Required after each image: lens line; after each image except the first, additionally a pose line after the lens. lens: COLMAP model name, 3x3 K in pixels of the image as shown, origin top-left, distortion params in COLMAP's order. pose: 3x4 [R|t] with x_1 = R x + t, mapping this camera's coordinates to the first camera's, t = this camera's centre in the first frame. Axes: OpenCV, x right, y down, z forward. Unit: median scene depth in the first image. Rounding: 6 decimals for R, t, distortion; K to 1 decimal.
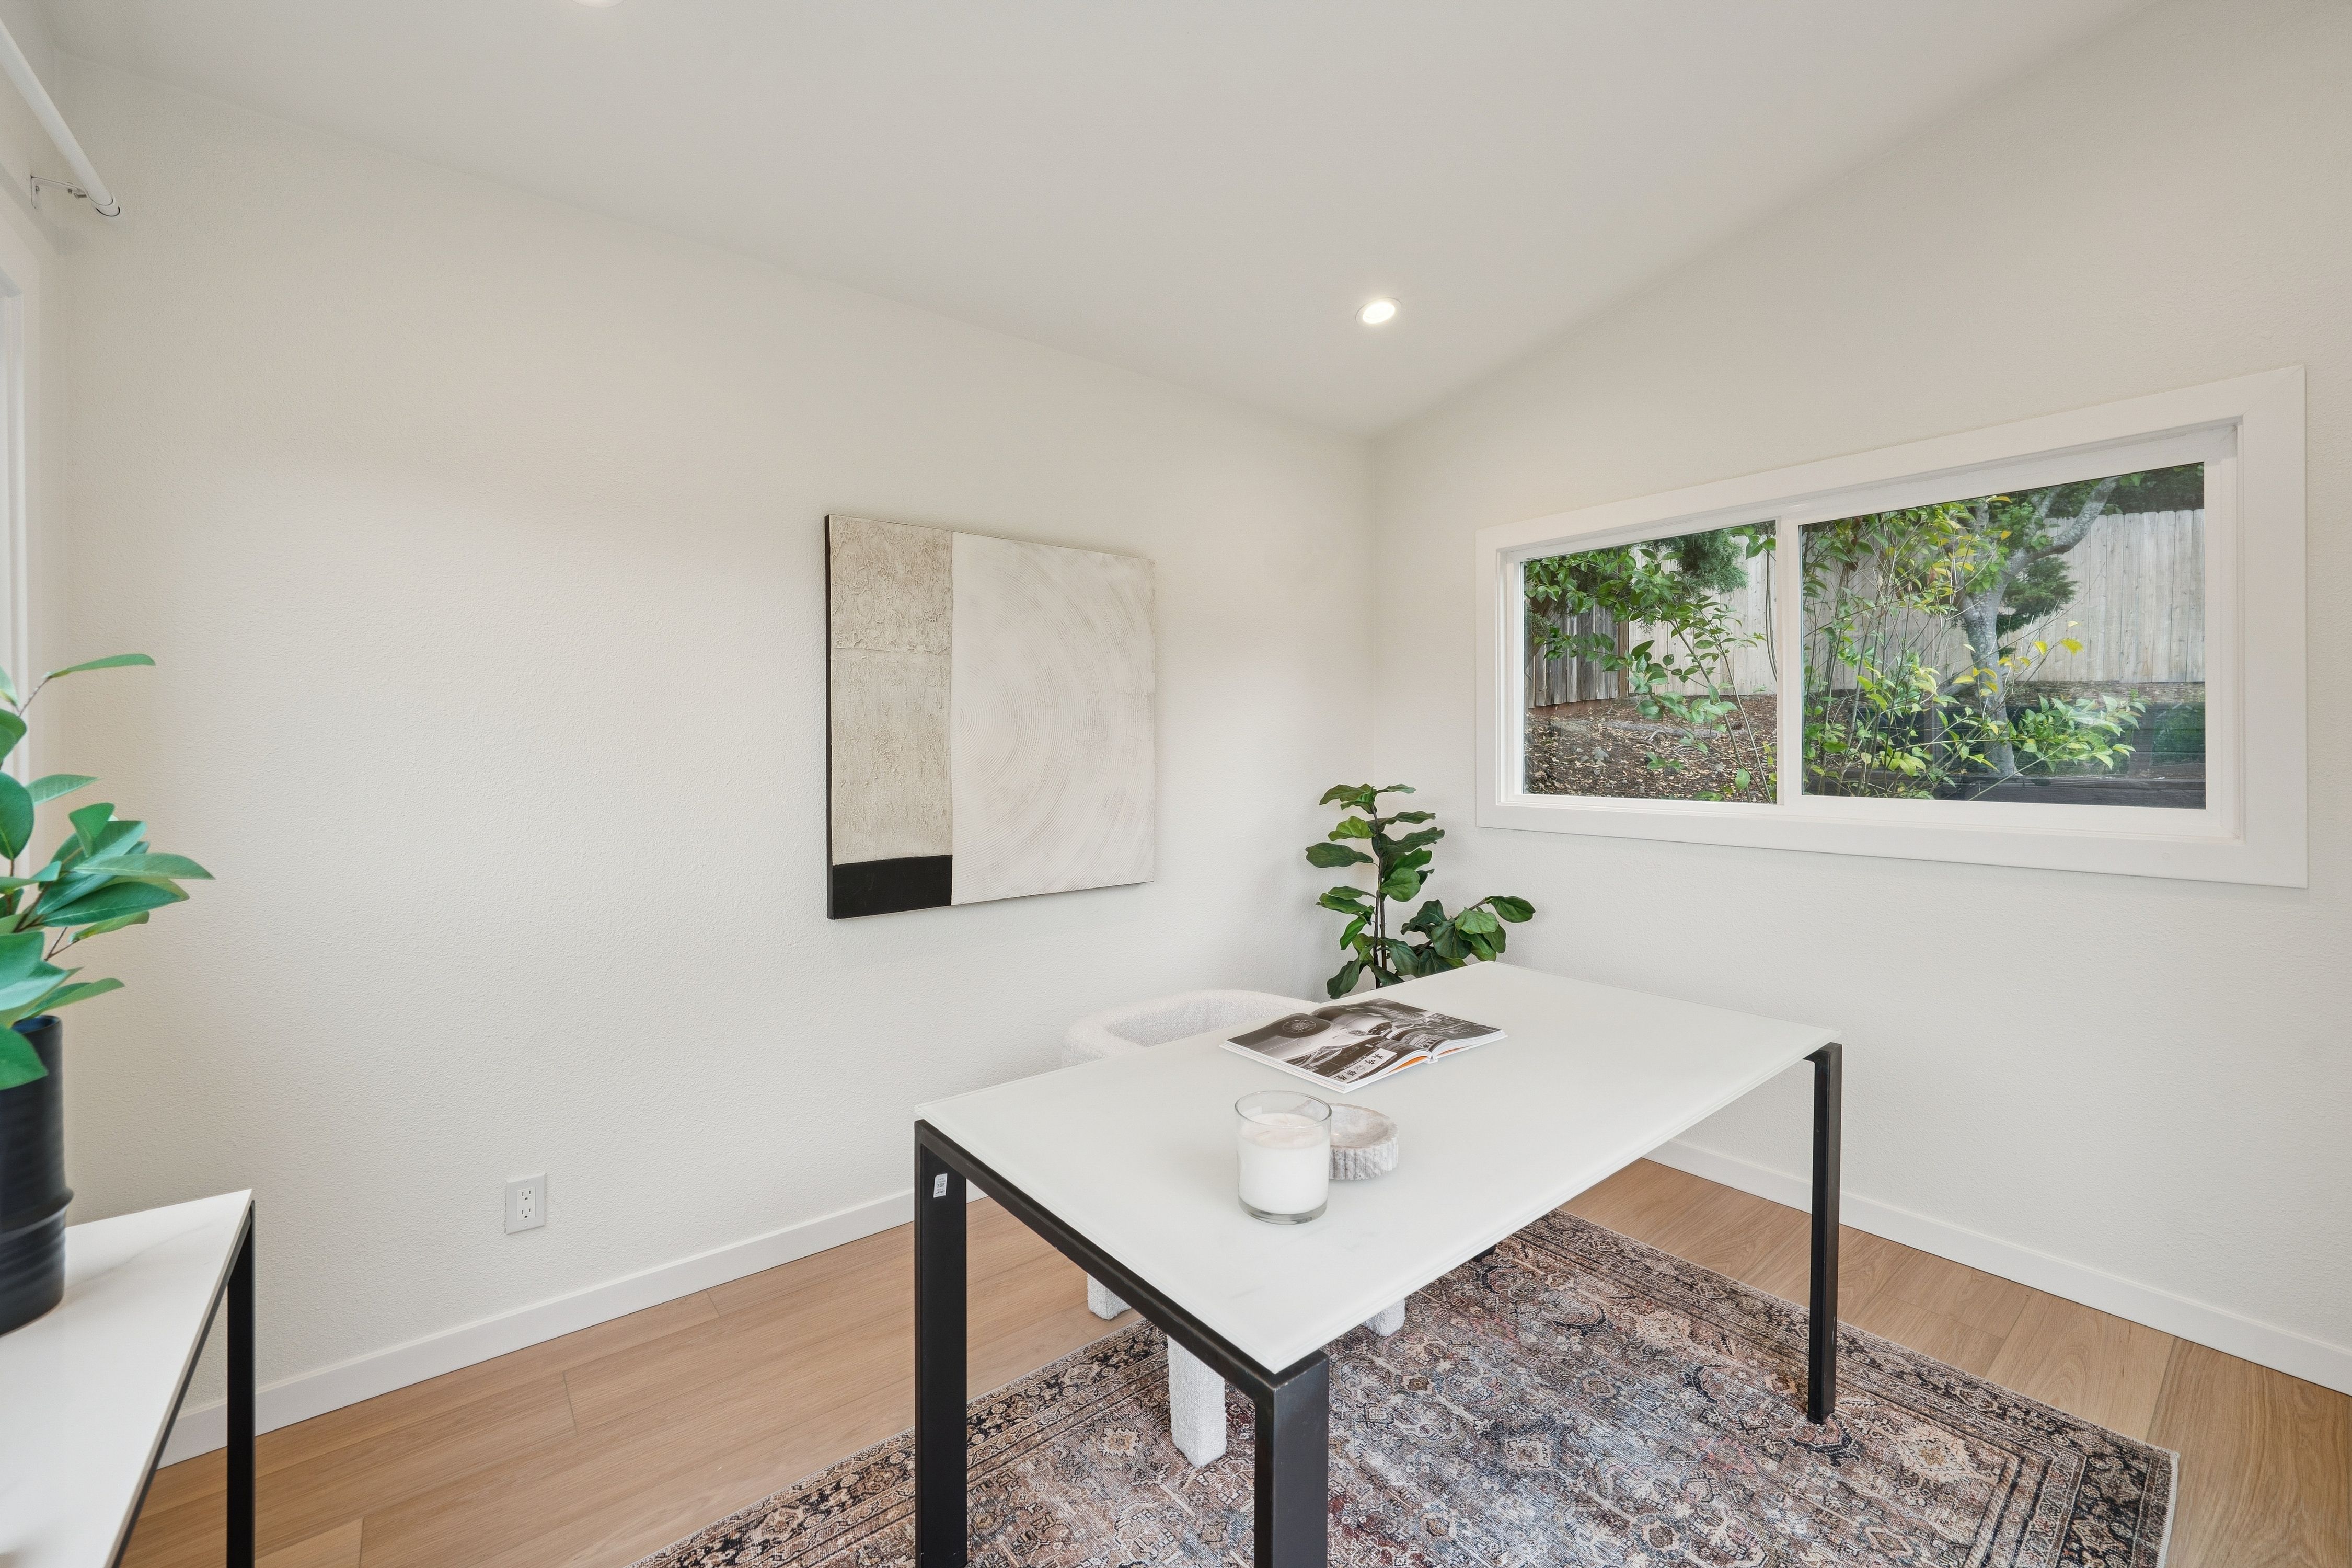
lens RADIAL K [[929.2, 0, 1169.3], [0, 929.2, 750.8], [0, 0, 1]] dist [0.000376, -0.000057]
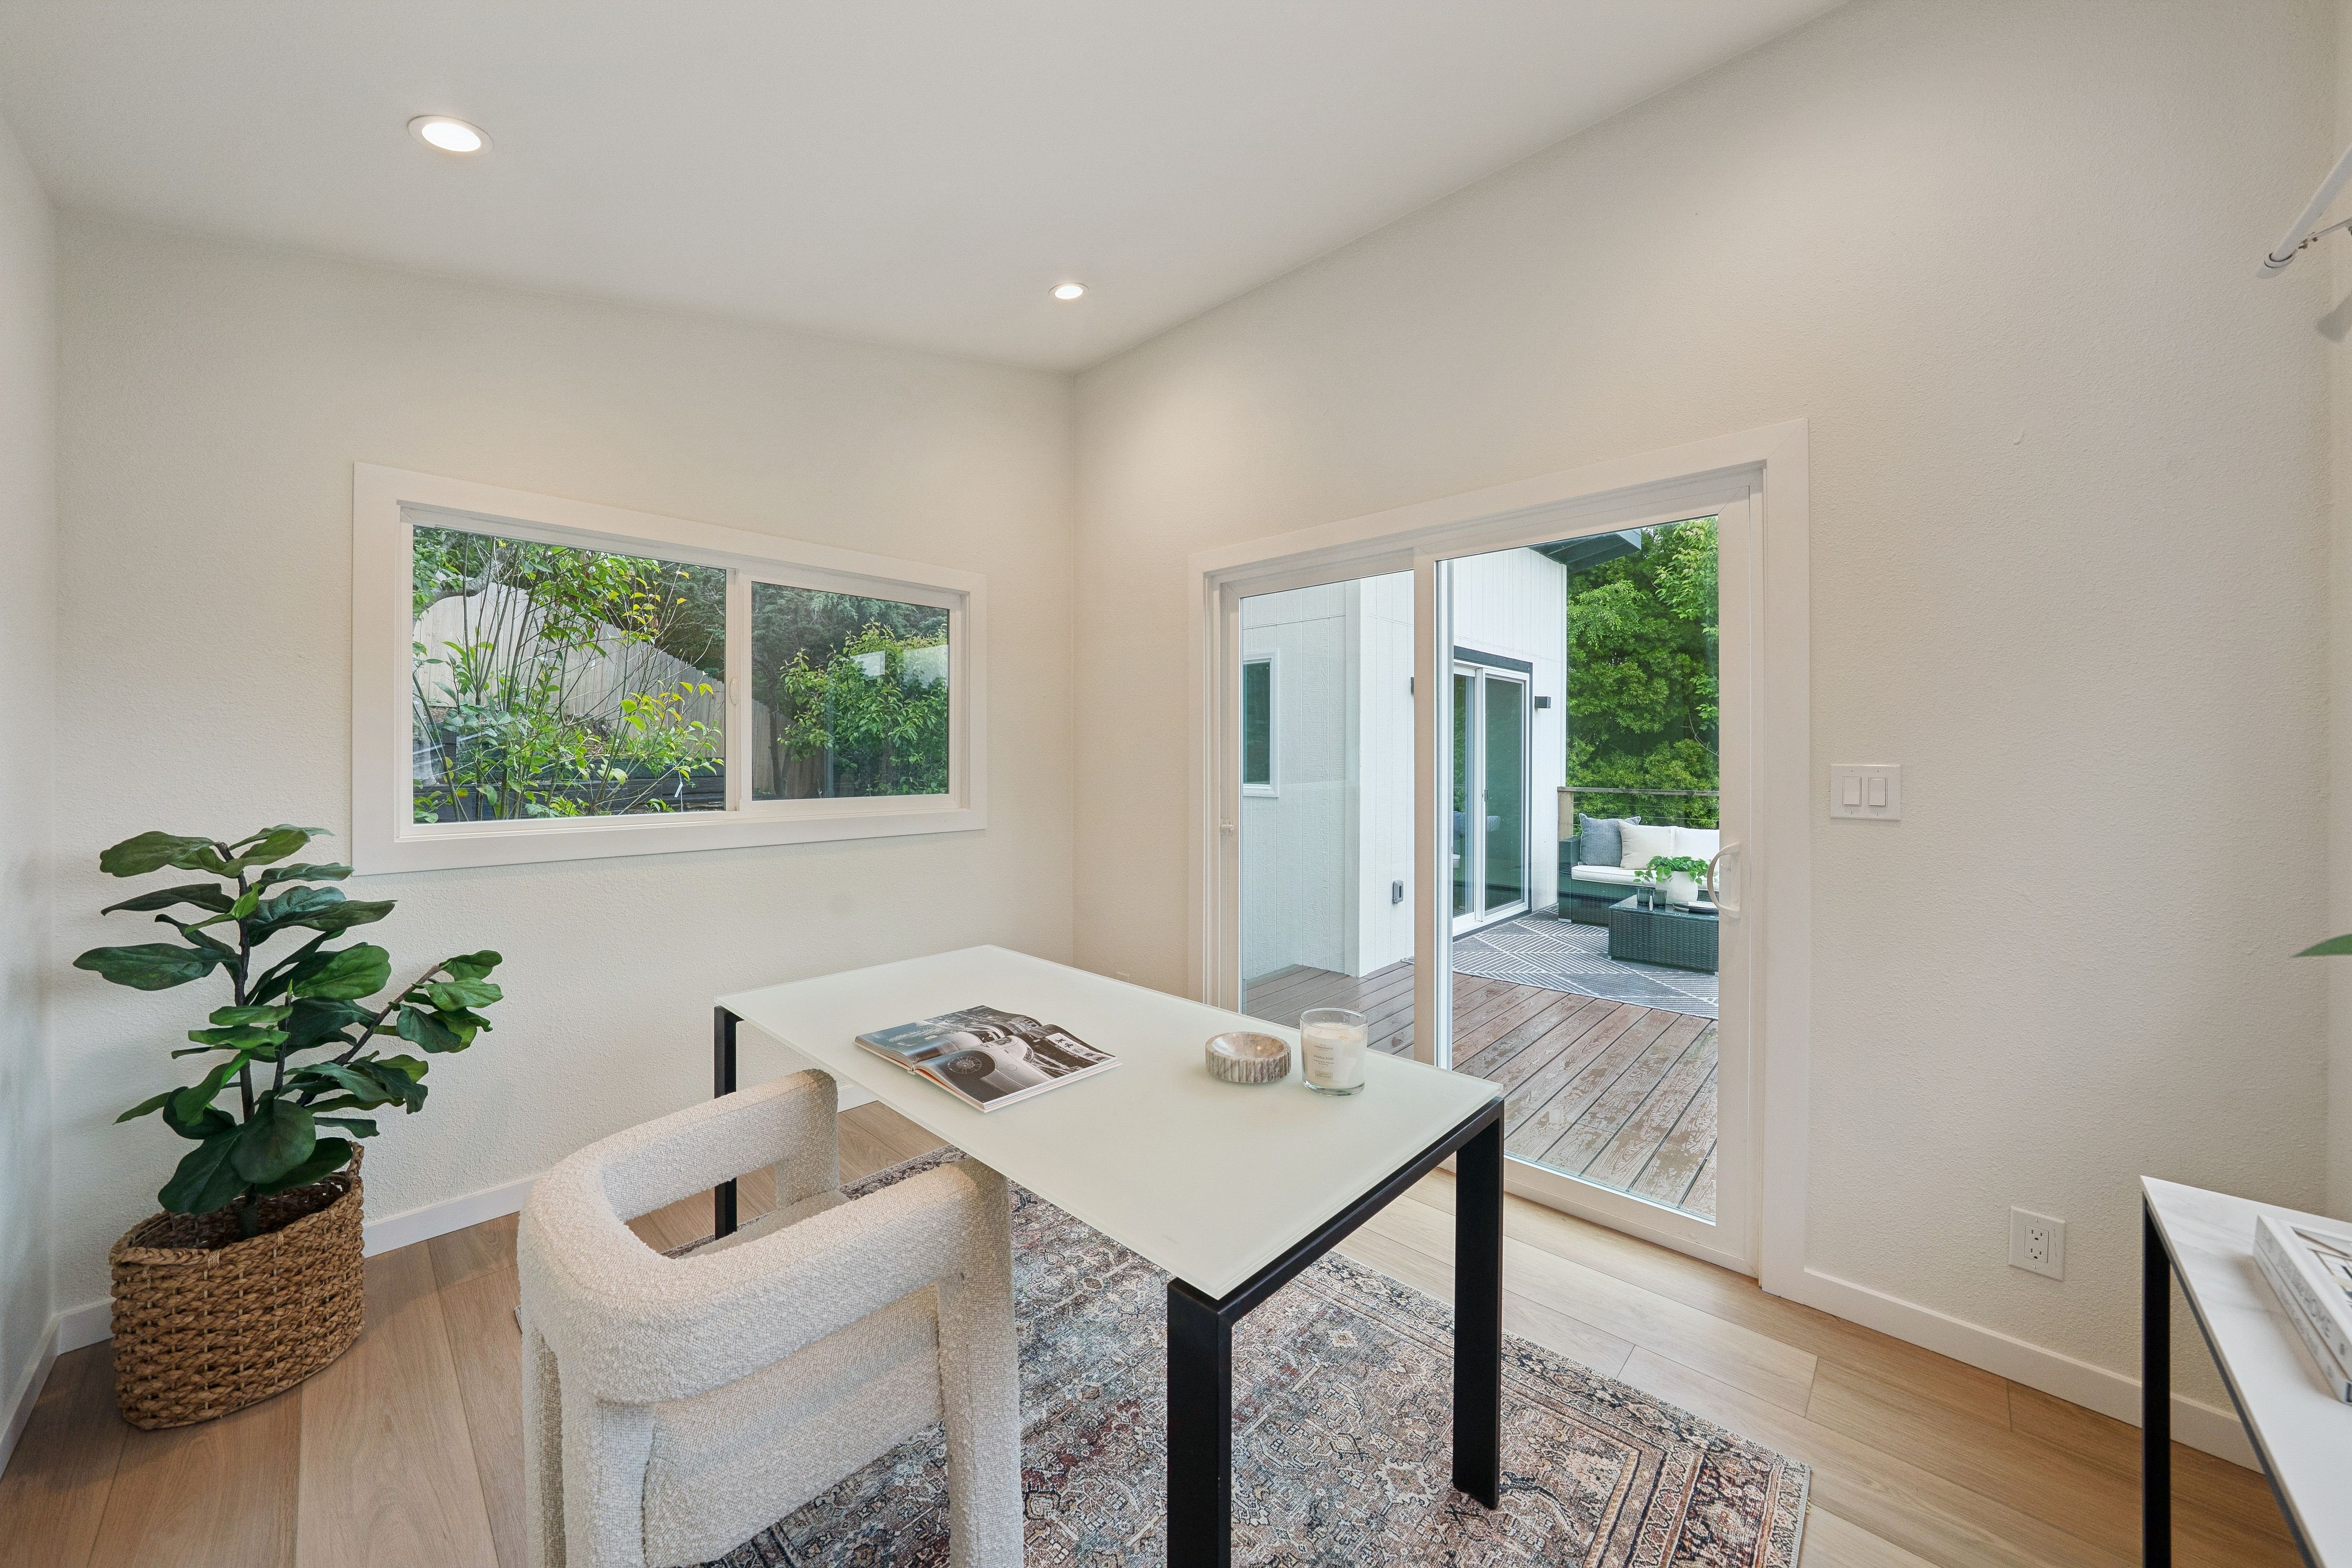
lens RADIAL K [[827.4, 0, 1183.0], [0, 827.4, 755.5], [0, 0, 1]] dist [-0.001528, -0.000097]
pose [[-0.132809, 0.001140, 0.991141, -0.792950], [-0.001445, 0.999998, -0.001344, -0.018750], [-0.991141, -0.001610, -0.132807, 0.979933]]
